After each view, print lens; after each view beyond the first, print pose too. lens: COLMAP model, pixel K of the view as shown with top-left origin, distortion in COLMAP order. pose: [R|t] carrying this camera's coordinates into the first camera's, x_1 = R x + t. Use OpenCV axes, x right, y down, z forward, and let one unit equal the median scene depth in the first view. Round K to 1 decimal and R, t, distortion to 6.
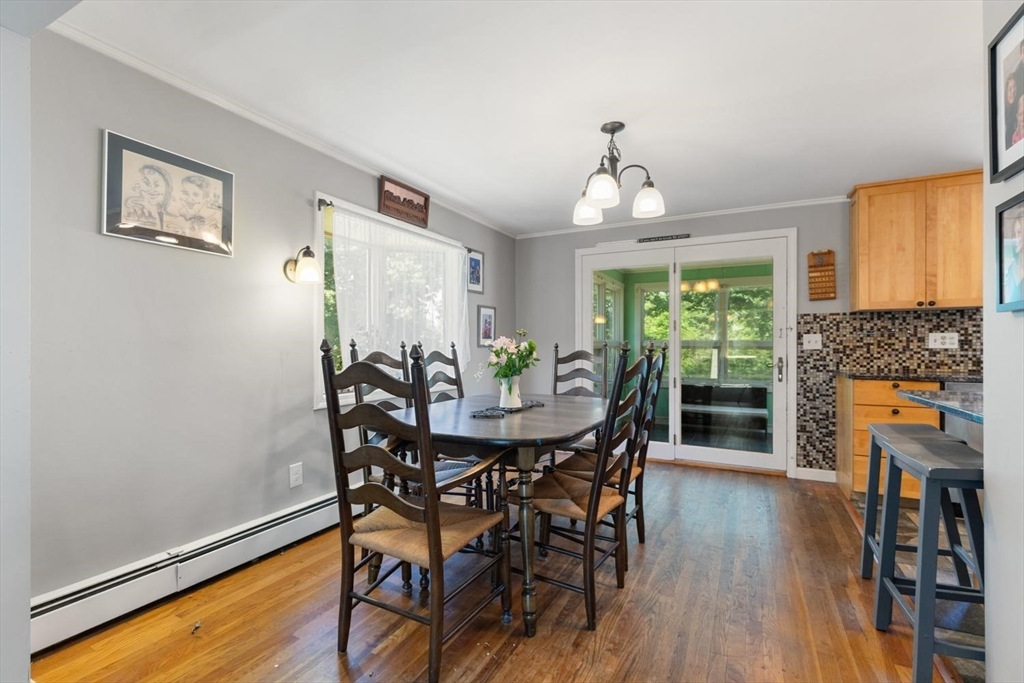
lens RADIAL K [[460.7, 0, 502.4], [0, 460.7, 343.7], [0, 0, 1]] dist [0.008642, -0.004184]
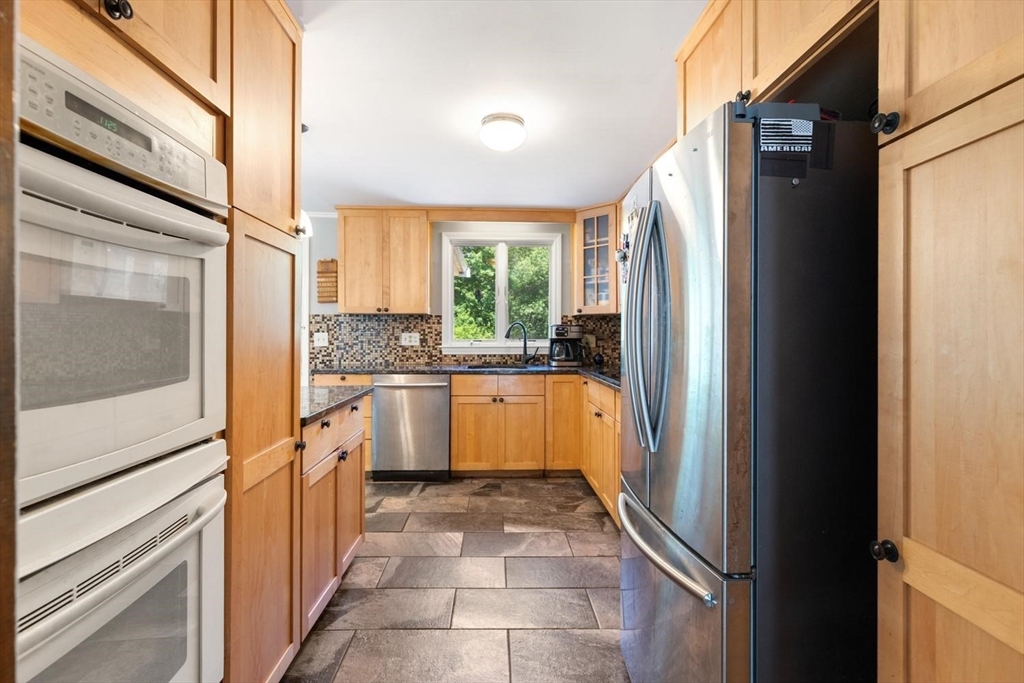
lens RADIAL K [[460.7, 0, 514.6], [0, 460.7, 331.8], [0, 0, 1]] dist [0.008642, -0.004184]
pose [[0.860644, 0.004100, 0.509191, 0.540848], [-0.005023, 0.999987, 0.000437, -0.027605], [-0.509183, -0.002934, 0.860654, -0.215939]]
